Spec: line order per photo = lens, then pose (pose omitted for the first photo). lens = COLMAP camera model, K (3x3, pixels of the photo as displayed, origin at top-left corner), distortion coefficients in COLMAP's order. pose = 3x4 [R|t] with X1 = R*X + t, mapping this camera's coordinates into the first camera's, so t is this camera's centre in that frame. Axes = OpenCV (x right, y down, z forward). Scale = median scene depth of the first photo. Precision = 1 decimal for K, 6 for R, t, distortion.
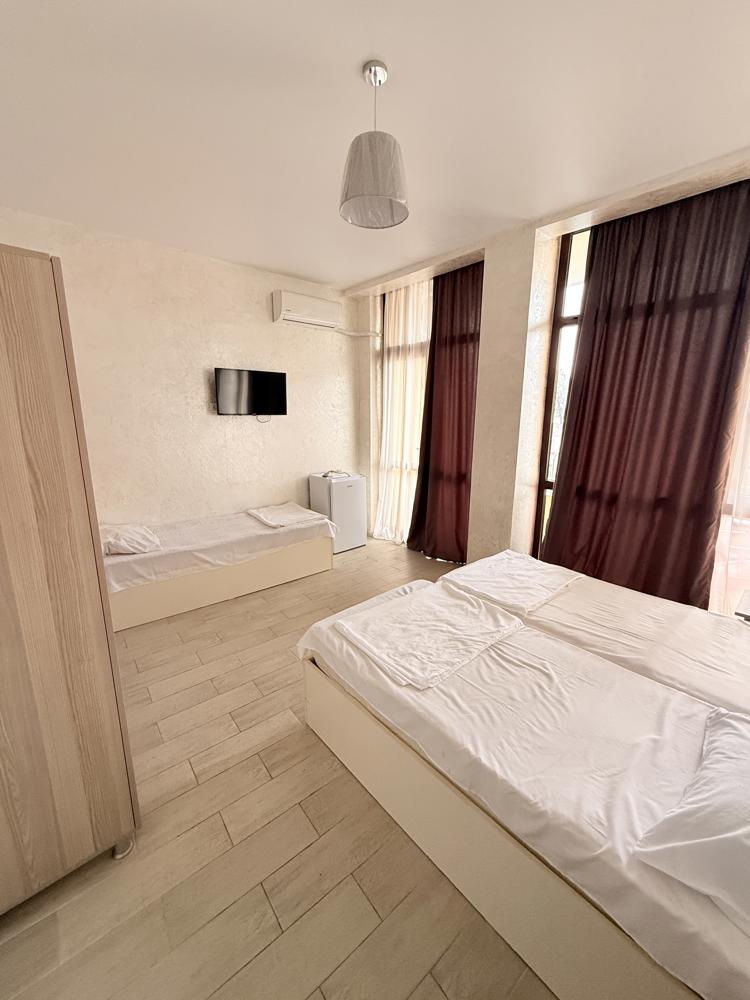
lens RADIAL K [[400.4, 0, 378.2], [0, 400.4, 502.0], [0, 0, 1]] dist [0.000578, -0.000302]
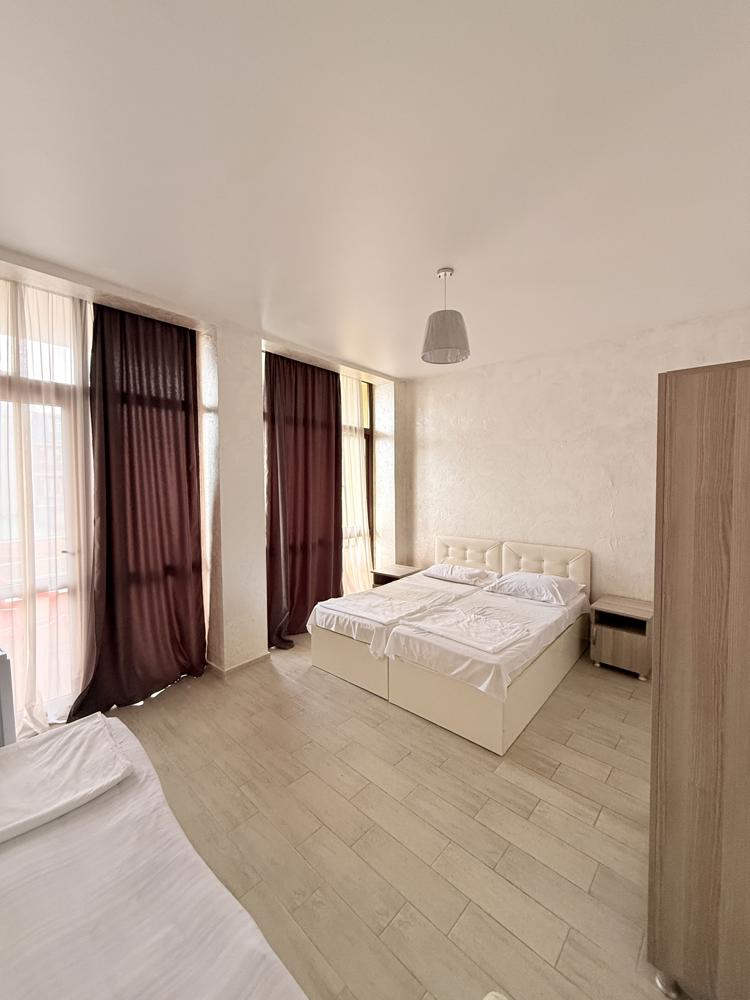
lens RADIAL K [[400.4, 0, 376.4], [0, 400.4, 502.4], [0, 0, 1]] dist [0.000578, -0.000302]
pose [[-0.146510, -0.056766, 0.987579, -1.100095], [0.220859, 0.971274, 0.088594, -0.304760], [-0.964239, 0.231096, -0.129764, 1.198205]]
